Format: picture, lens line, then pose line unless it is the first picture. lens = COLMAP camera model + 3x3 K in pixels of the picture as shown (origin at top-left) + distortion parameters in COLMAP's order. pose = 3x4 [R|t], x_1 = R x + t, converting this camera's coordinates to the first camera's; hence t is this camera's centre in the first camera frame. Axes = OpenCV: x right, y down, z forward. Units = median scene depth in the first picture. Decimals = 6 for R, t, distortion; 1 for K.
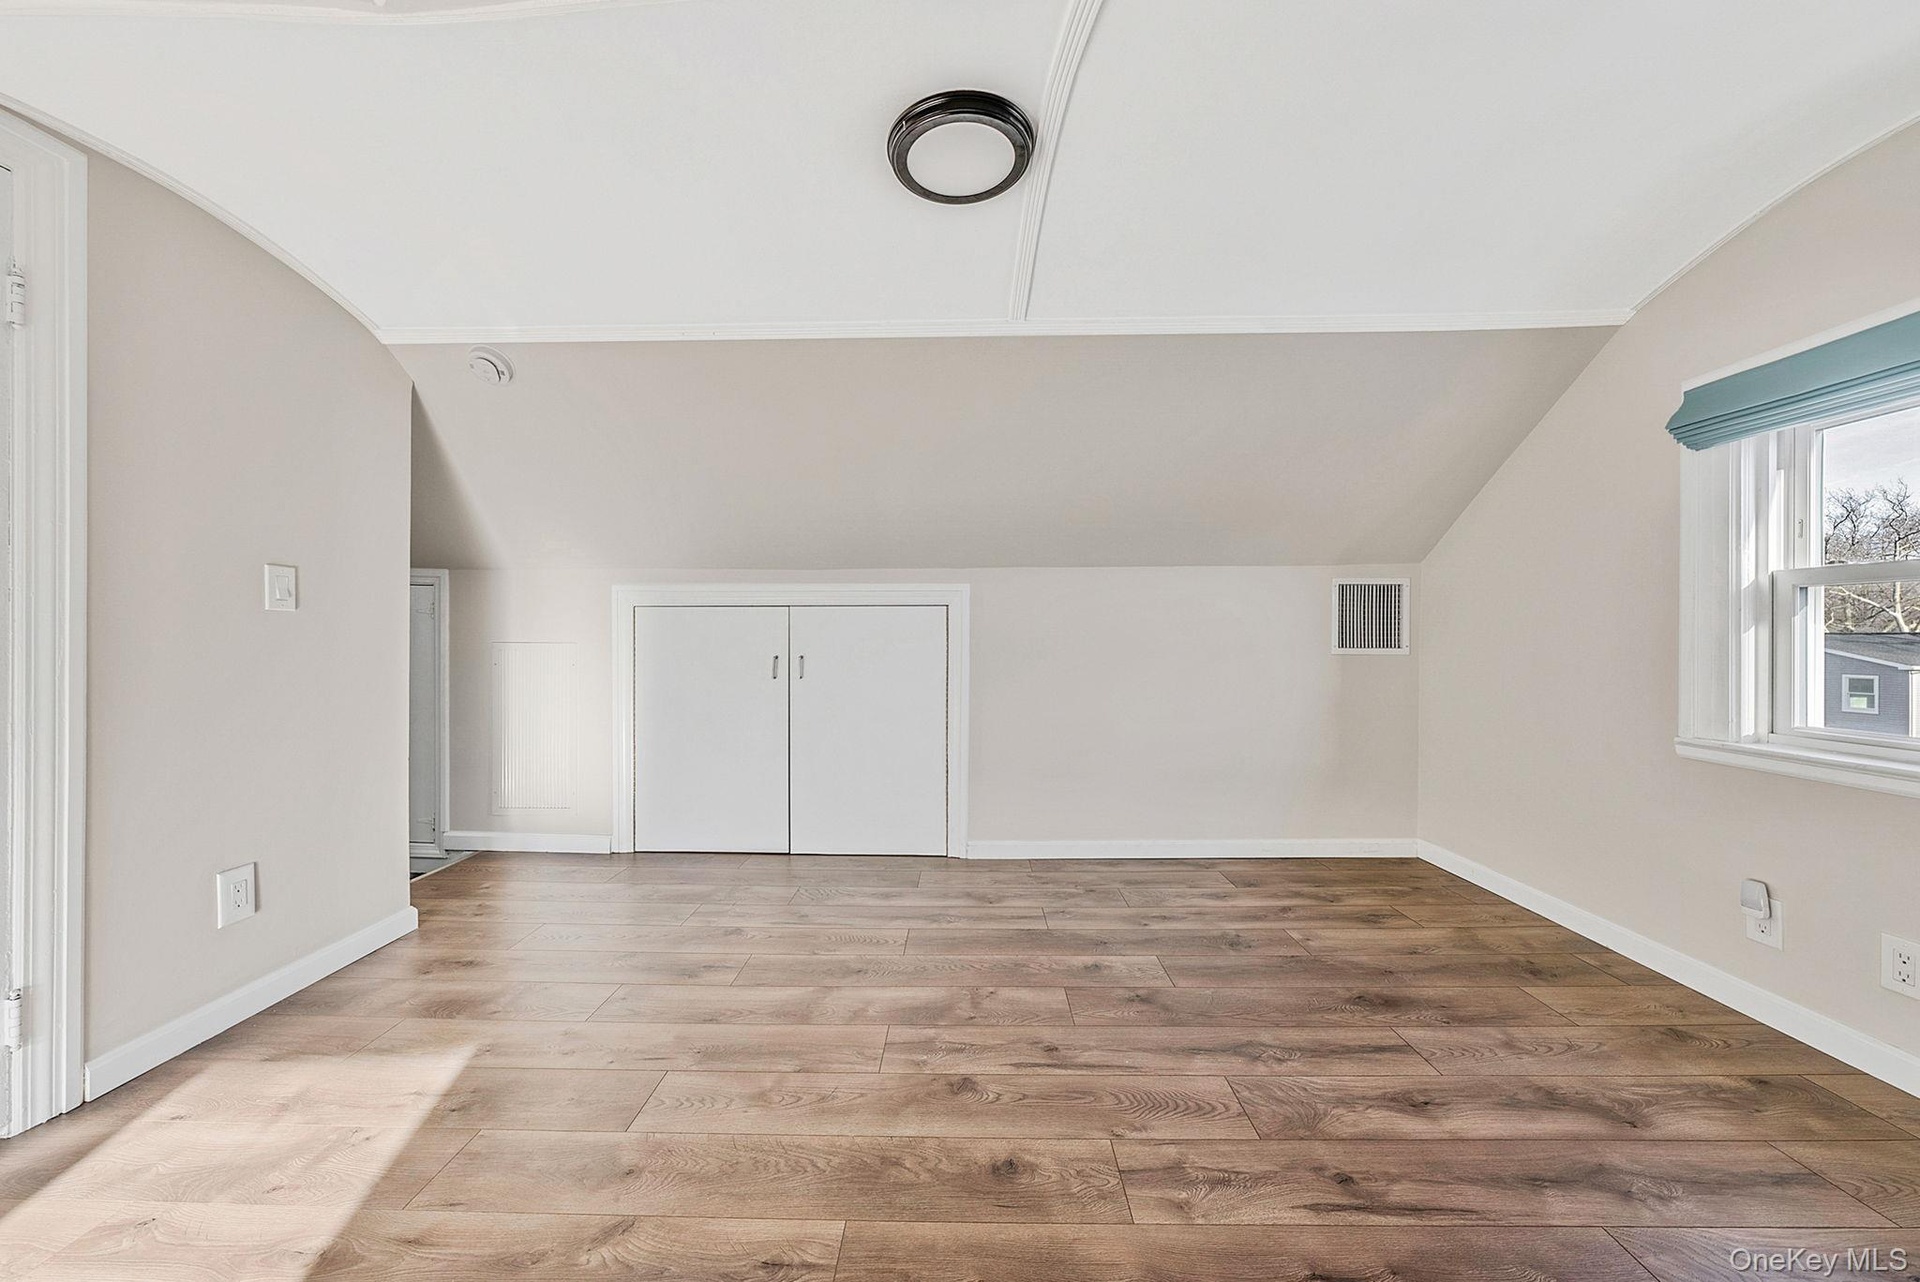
lens RADIAL K [[670.8, 0, 951.3], [0, 670.8, 640.1], [0, 0, 1]] dist [0.003586, -0.000132]
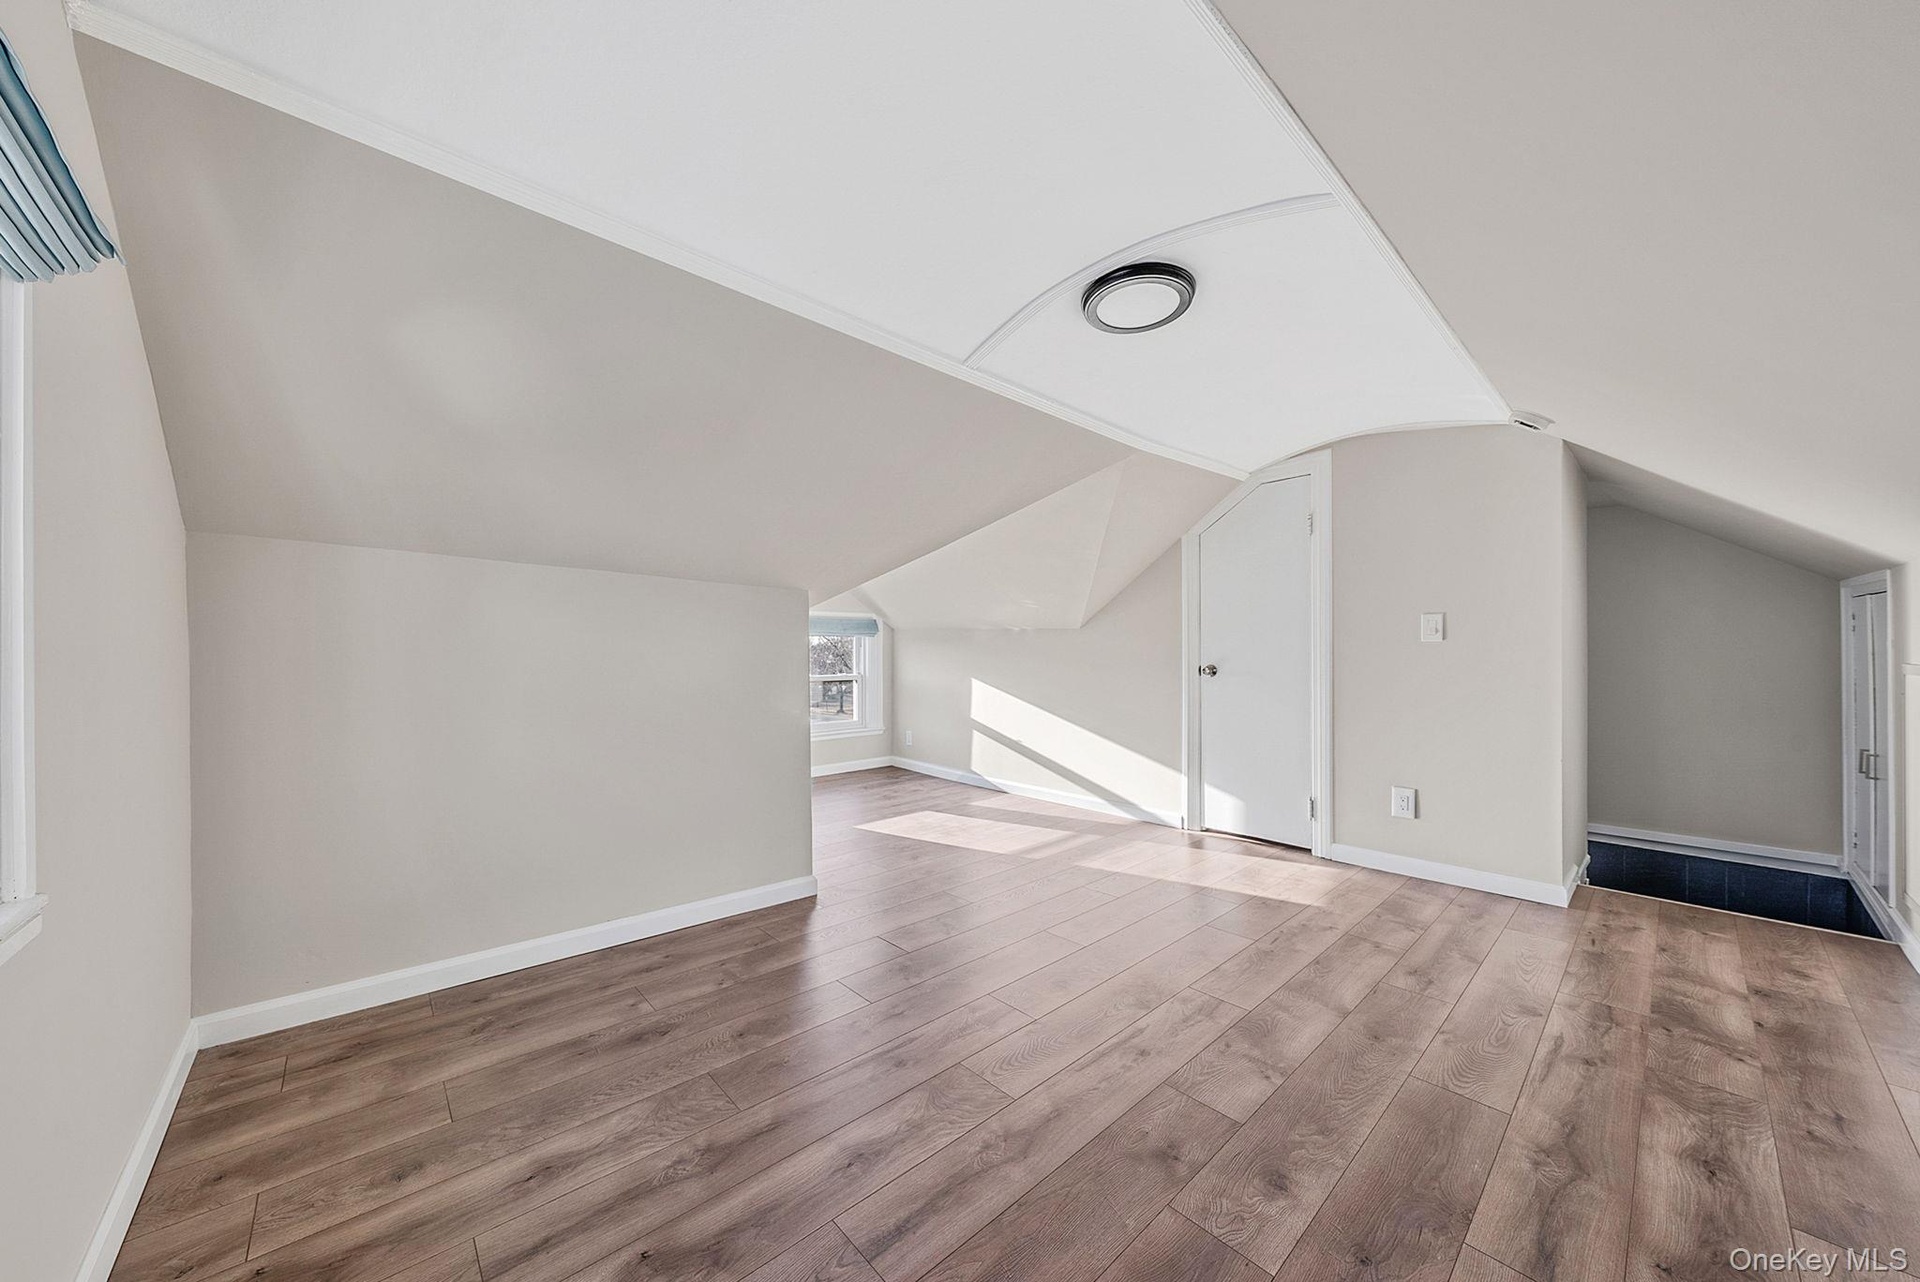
lens RADIAL K [[670.8, 0, 948.5], [0, 670.8, 628.9], [0, 0, 1]] dist [0.003586, -0.000132]
pose [[-0.730397, -0.024166, -0.682596, 1.096190], [0.001460, 0.999316, -0.036941, -0.017735], [0.683022, -0.027978, -0.729862, 1.562053]]
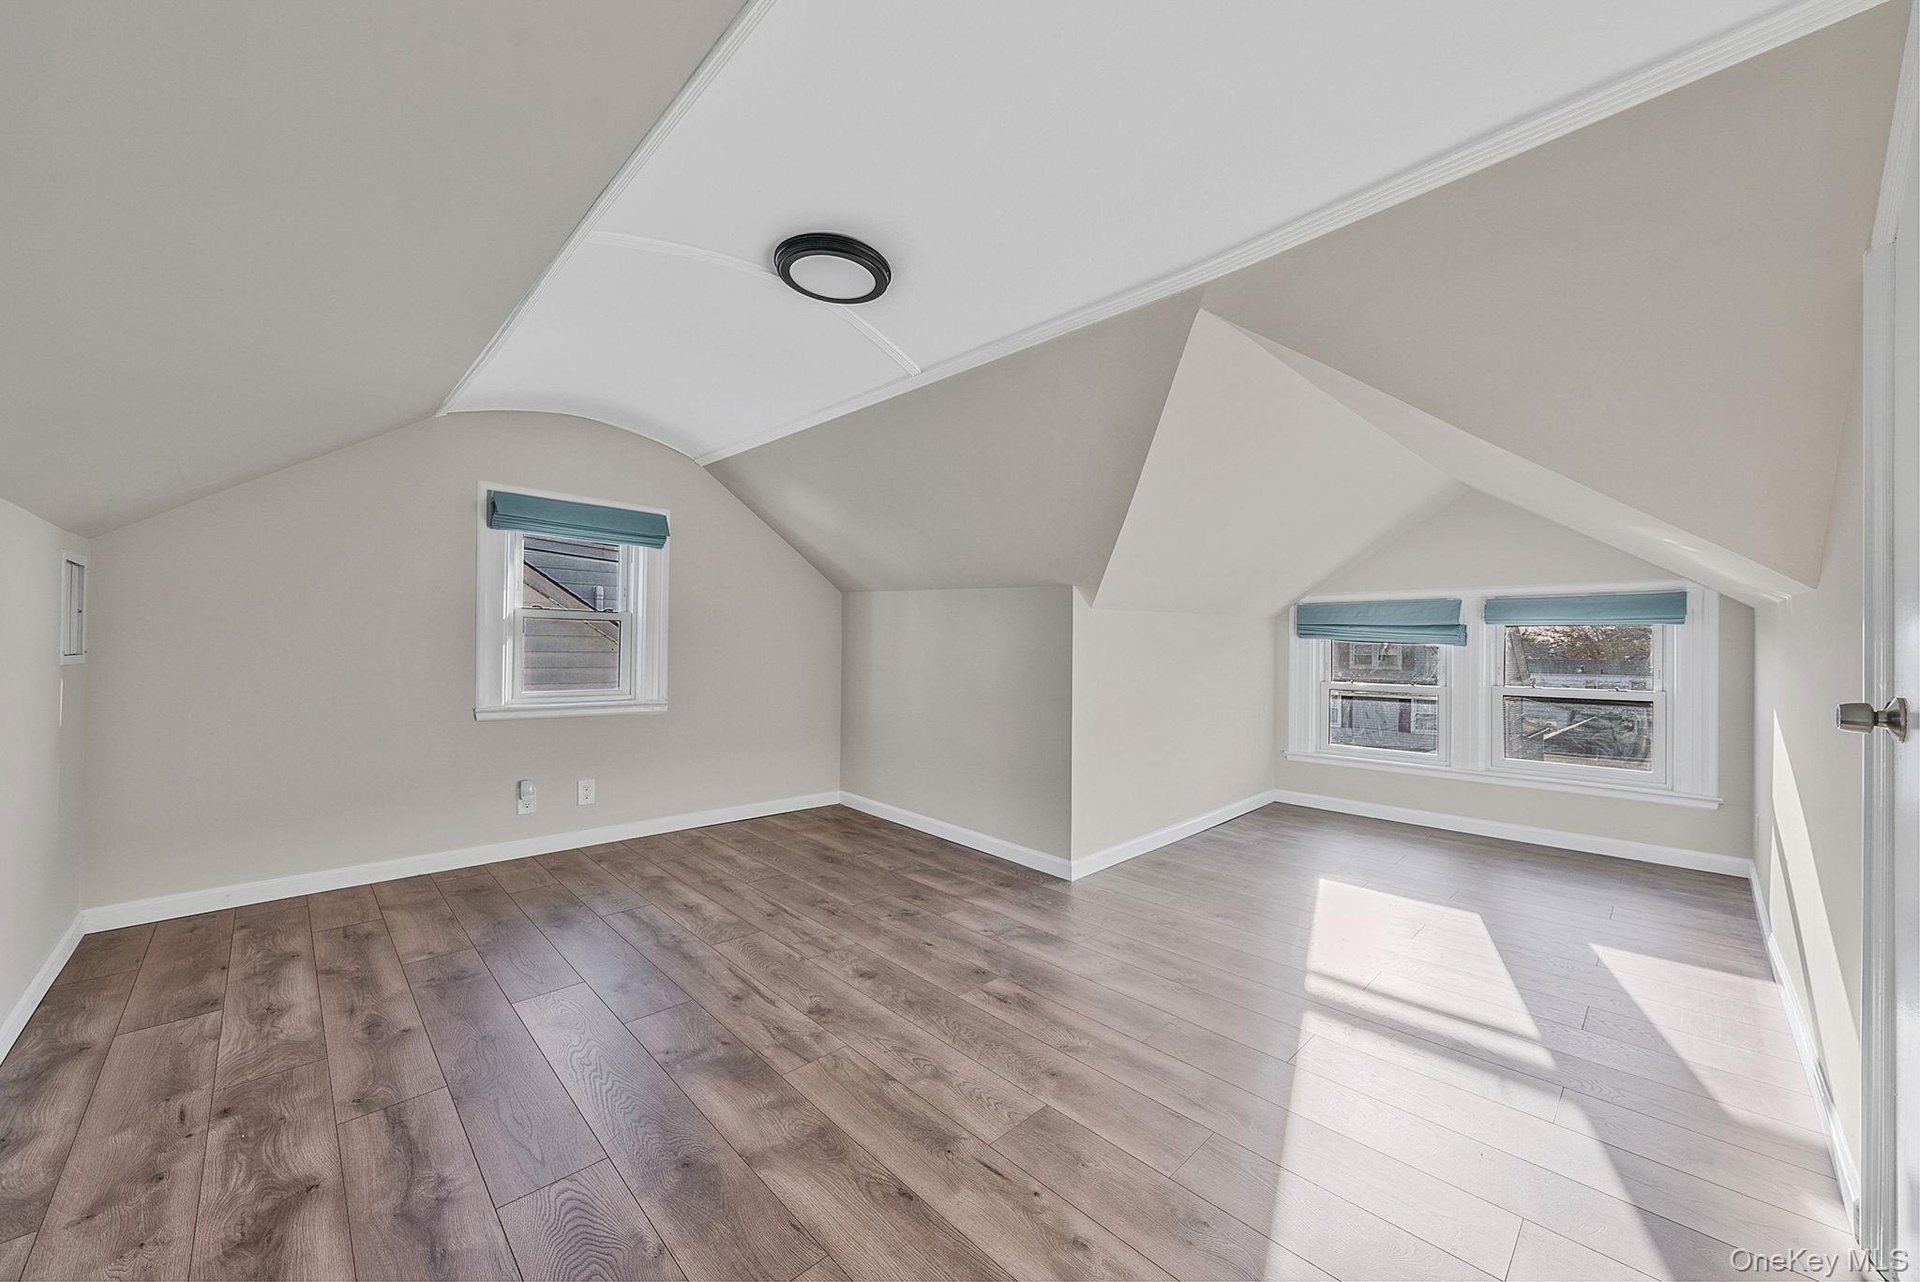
lens RADIAL K [[691.7, 0, 947.4], [0, 691.7, 652.5], [0, 0, 1]] dist [-0.001565, -0.000237]
pose [[-0.706729, -0.013781, 0.707350, -0.959814], [-0.012369, 0.999898, 0.007121, -0.015486], [-0.707376, -0.003717, -0.706828, 1.585248]]
